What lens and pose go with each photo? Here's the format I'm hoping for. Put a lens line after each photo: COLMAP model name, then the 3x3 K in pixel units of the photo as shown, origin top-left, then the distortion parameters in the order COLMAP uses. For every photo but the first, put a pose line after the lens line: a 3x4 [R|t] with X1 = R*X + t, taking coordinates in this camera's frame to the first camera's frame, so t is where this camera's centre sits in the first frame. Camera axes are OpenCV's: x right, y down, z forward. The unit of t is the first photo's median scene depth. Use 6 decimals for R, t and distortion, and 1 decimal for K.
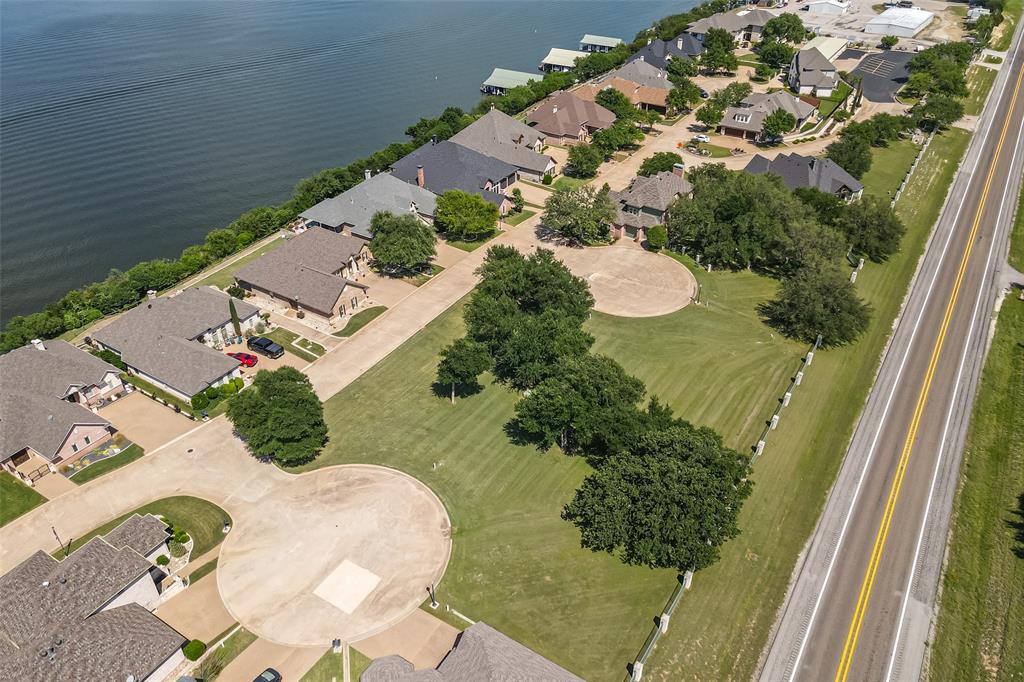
lens RADIAL K [[749.3, 0, 515.0], [0, 749.3, 339.2], [0, 0, 1]] dist [0.024867, 0.000406]
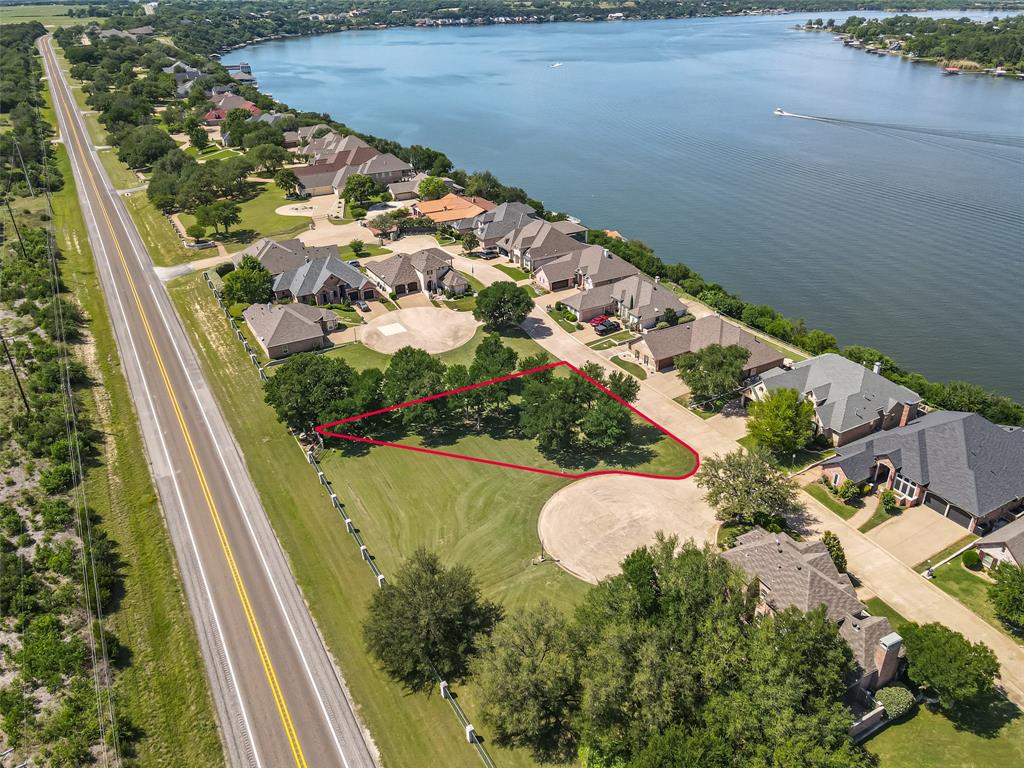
lens RADIAL K [[748.4, 0, 515.0], [0, 748.4, 384.2], [0, 0, 1]] dist [0.023999, 0.002217]
pose [[-0.463393, 0.421858, -0.779296, 0.820752], [-0.496658, 0.604673, 0.622657, -0.656746], [0.733892, 0.675579, -0.070682, 0.943543]]
